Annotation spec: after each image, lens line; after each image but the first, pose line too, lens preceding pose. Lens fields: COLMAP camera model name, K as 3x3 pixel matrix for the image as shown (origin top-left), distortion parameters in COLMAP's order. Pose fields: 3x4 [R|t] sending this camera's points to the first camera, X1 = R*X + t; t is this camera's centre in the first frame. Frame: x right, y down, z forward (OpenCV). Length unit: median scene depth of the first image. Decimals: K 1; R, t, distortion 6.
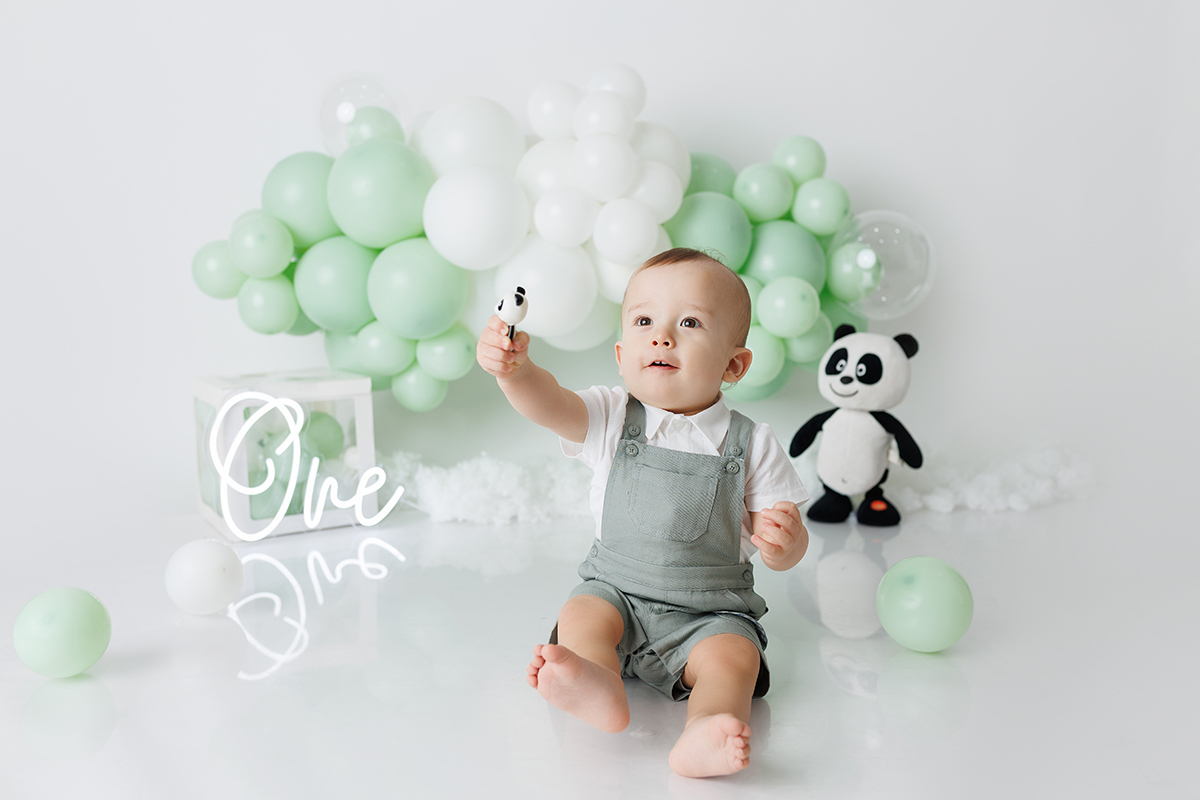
lens RADIAL K [[1184.8, 0, 564.5], [0, 1184.8, 404.1], [0, 0, 1]] dist [-0.013986, 0.000000]
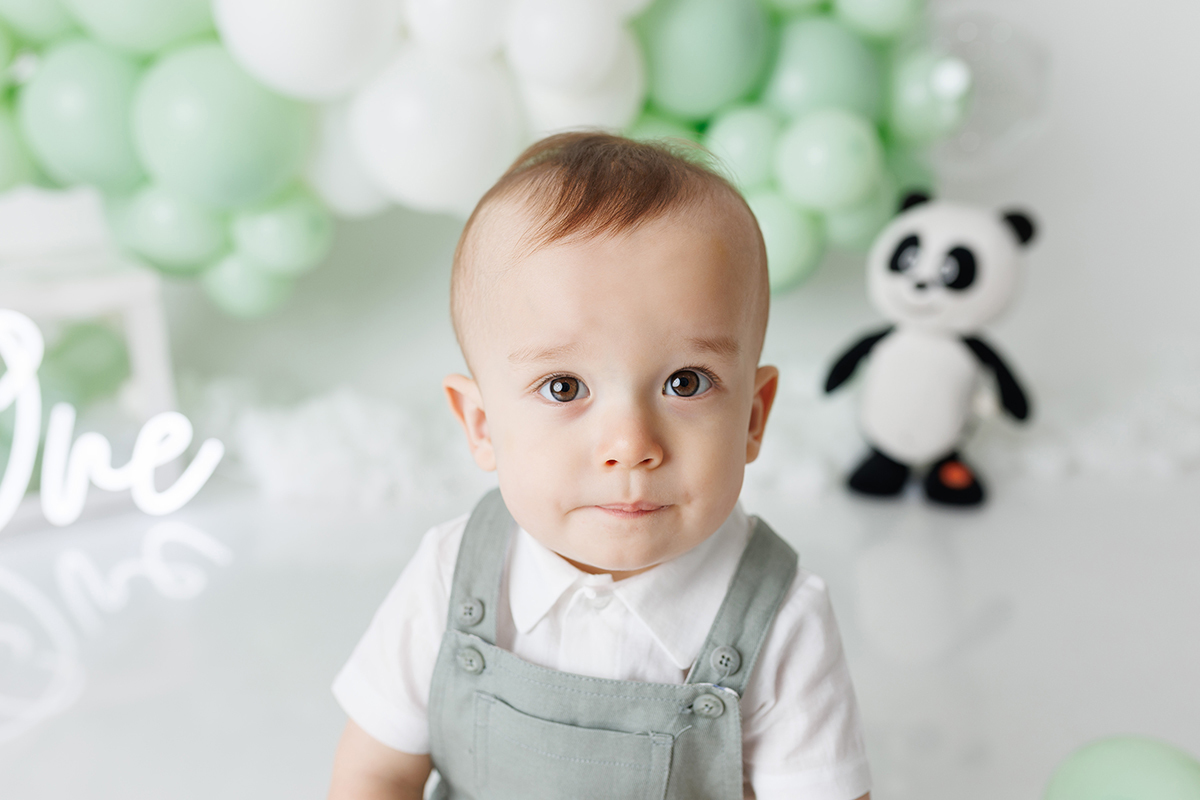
lens RADIAL K [[1184.8, 0, 599.2], [0, 1184.8, 398.6], [0, 0, 1]] dist [-0.013986, 0.000000]
pose [[0.999764, -0.001065, 0.021708, 0.056853], [-0.002402, 0.987266, 0.159058, -0.057356], [-0.021600, -0.159073, 0.987031, 0.374293]]
